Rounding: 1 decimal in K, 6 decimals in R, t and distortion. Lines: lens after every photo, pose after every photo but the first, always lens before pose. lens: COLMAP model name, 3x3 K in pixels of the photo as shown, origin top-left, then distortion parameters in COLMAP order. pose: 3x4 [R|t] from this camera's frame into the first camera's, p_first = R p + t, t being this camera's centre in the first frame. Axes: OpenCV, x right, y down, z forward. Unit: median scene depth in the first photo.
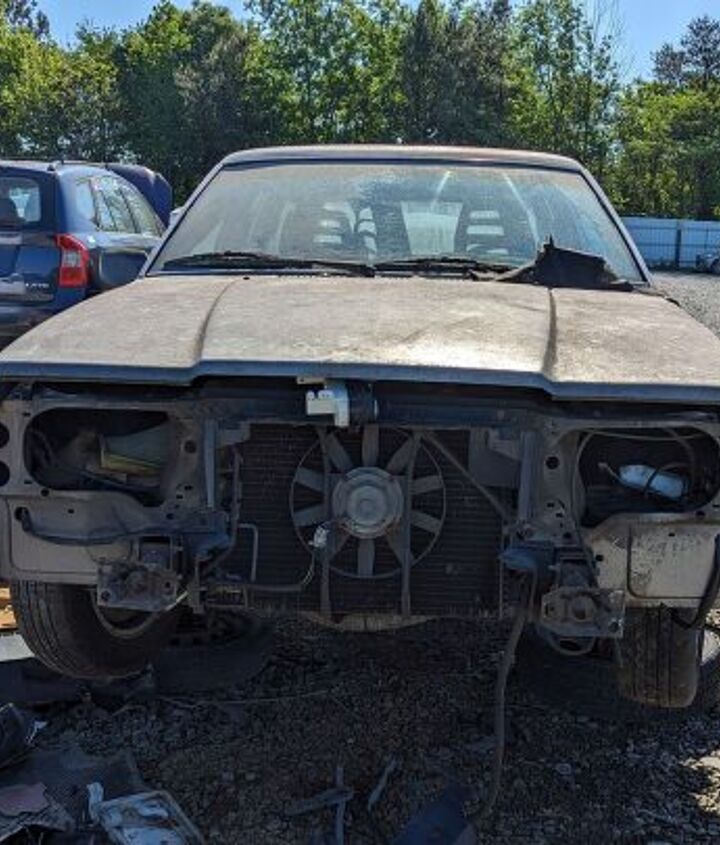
lens RADIAL K [[1097.2, 0, 367.6], [0, 1097.2, 426.7], [0, 0, 1]] dist [0.041343, 0.000000]
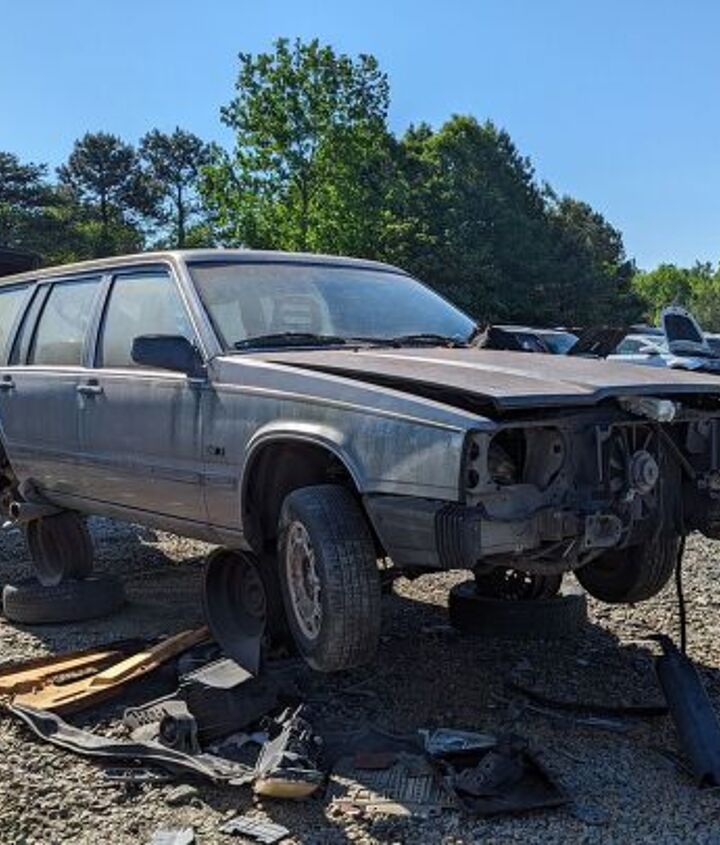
lens RADIAL K [[1097.2, 0, 373.4], [0, 1097.2, 441.0], [0, 0, 1]] dist [0.041343, 0.000000]
pose [[0.741061, -0.075832, 0.667141, -0.909162], [0.128951, 0.991180, -0.030575, 0.014121], [-0.658938, 0.108686, 0.744303, 0.018122]]
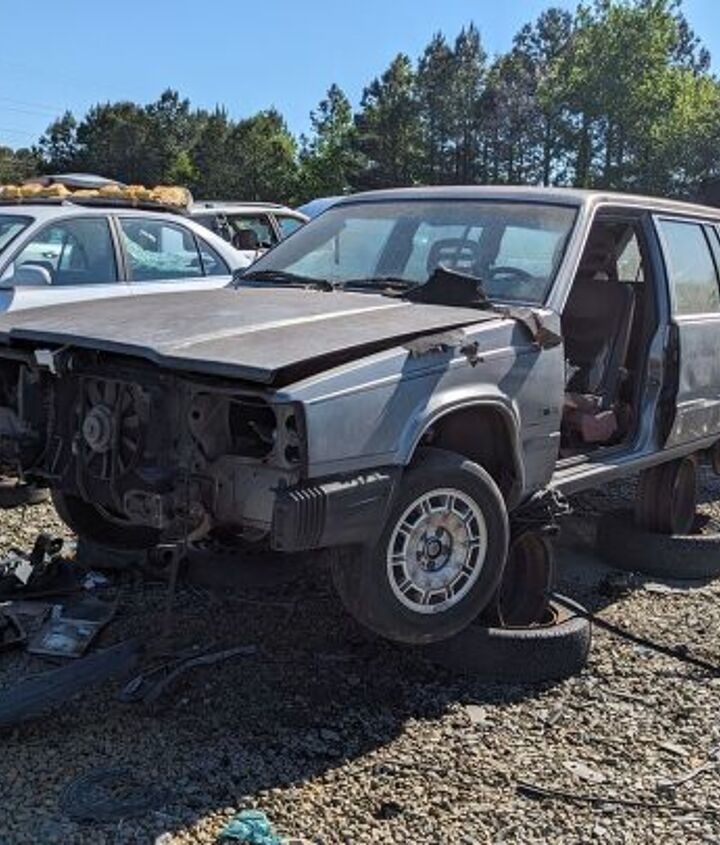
lens RADIAL K [[1097.2, 0, 387.4], [0, 1097.2, 442.3], [0, 0, 1]] dist [0.041343, 0.000000]
pose [[0.816977, 0.103476, -0.567311, 0.798465], [-0.109496, 0.993708, 0.023566, 0.005003], [0.566180, 0.042865, 0.823166, -0.029334]]
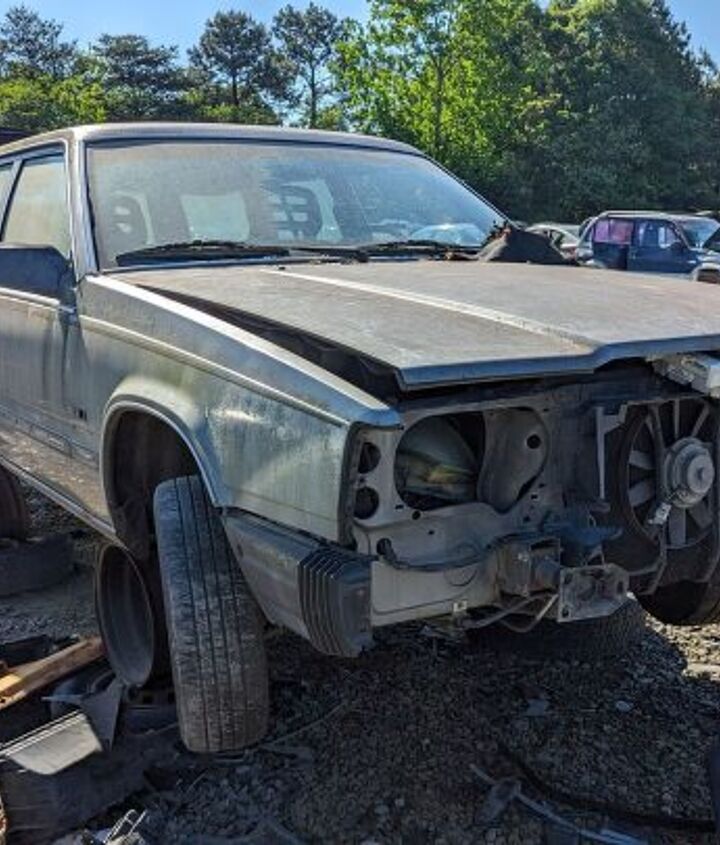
lens RADIAL K [[1097.2, 0, 366.2], [0, 1097.2, 425.4], [0, 0, 1]] dist [0.041343, 0.000000]
pose [[0.825415, -0.119856, 0.551657, -0.524808], [0.116699, 0.992321, 0.040986, -0.033450], [-0.552333, 0.030547, 0.833064, 0.199212]]
